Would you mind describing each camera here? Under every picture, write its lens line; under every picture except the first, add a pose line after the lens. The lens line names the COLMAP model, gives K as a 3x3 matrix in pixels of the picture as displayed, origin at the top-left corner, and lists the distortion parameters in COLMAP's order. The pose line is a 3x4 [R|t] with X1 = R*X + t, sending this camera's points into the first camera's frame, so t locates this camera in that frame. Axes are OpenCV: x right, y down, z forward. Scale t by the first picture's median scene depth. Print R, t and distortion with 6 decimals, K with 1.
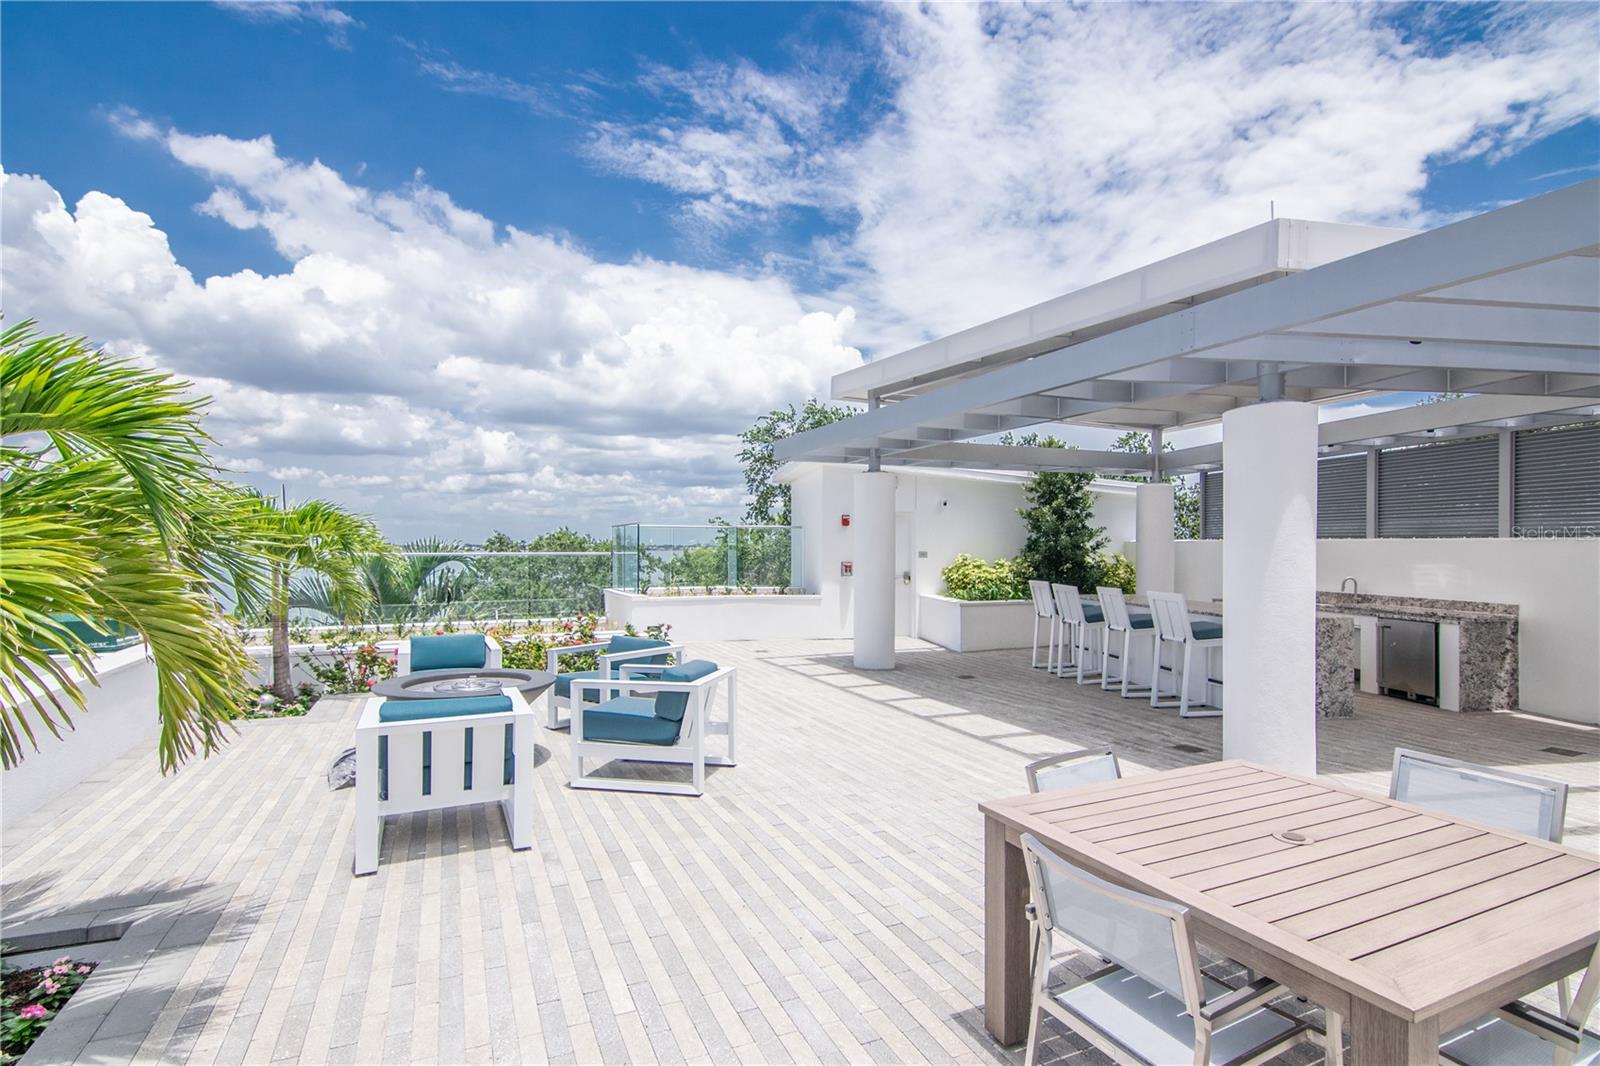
lens RADIAL K [[790.2, 0, 774.6], [0, 790.2, 541.7], [0, 0, 1]] dist [-0.001596, -0.000459]
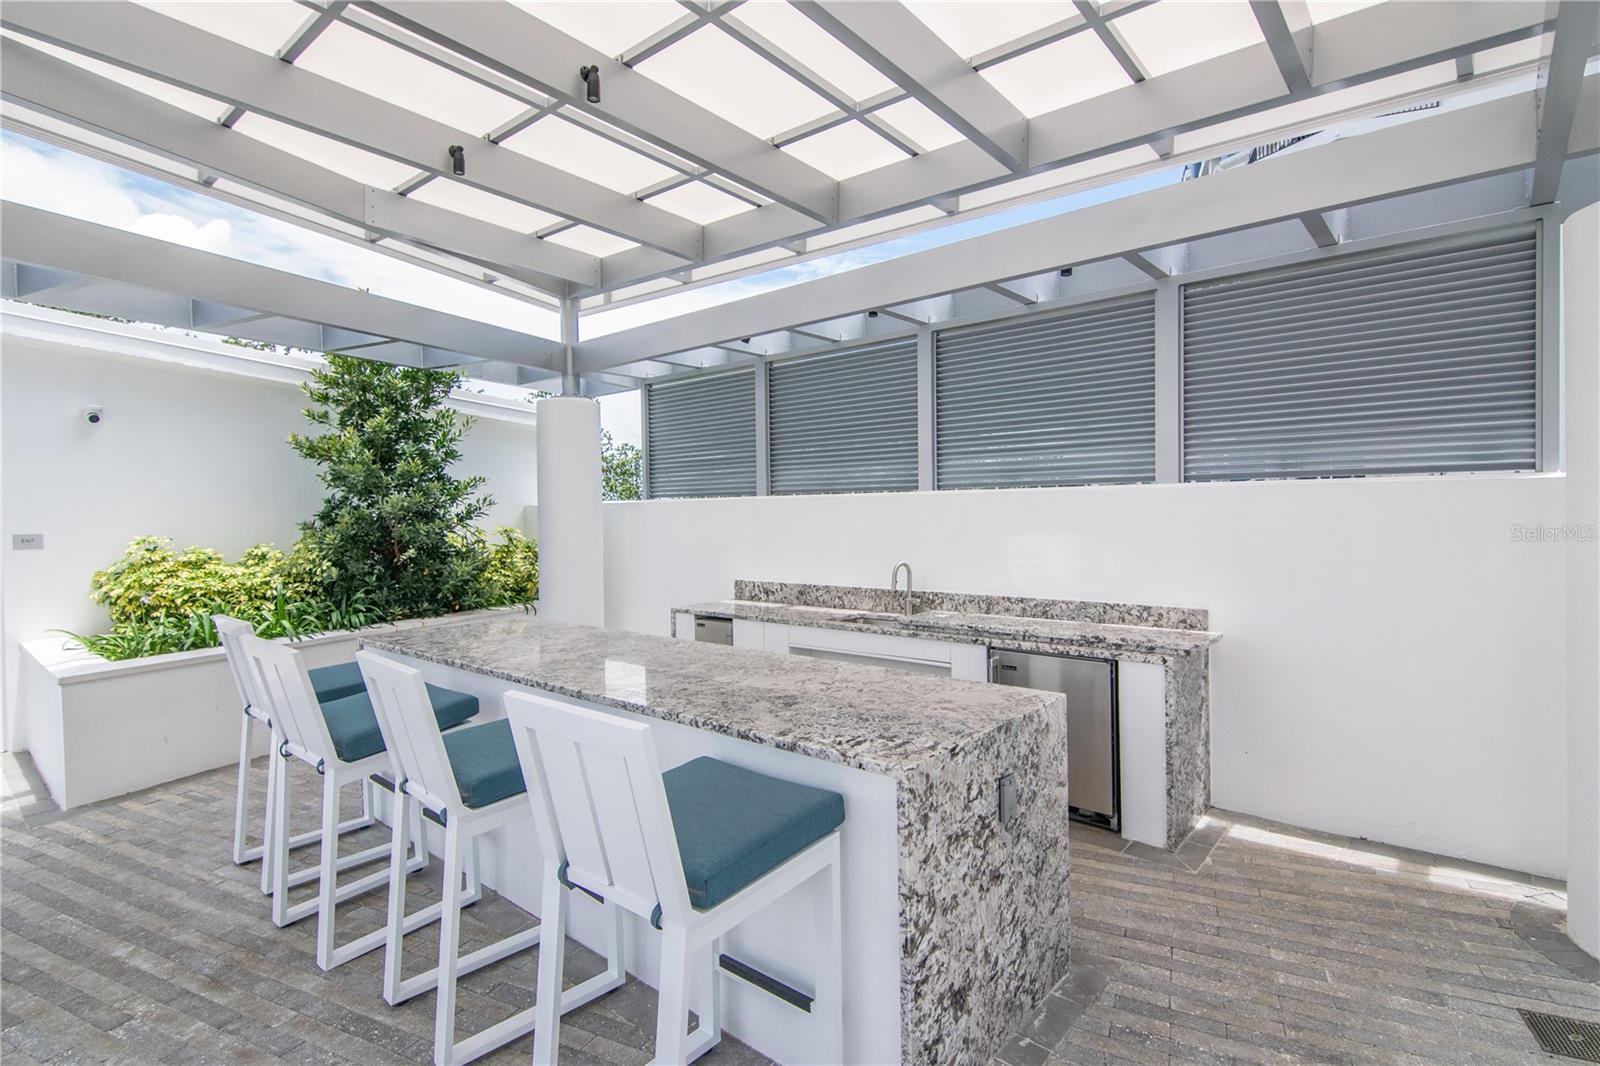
lens RADIAL K [[762.5, 0, 797.3], [0, 762.5, 535.7], [0, 0, 1]] dist [-0.000142, -0.001455]
pose [[0.752033, -0.031143, 0.658389, 0.239007], [0.013051, 0.999391, 0.032366, 0.006494], [-0.658996, -0.015748, 0.751982, 0.473674]]
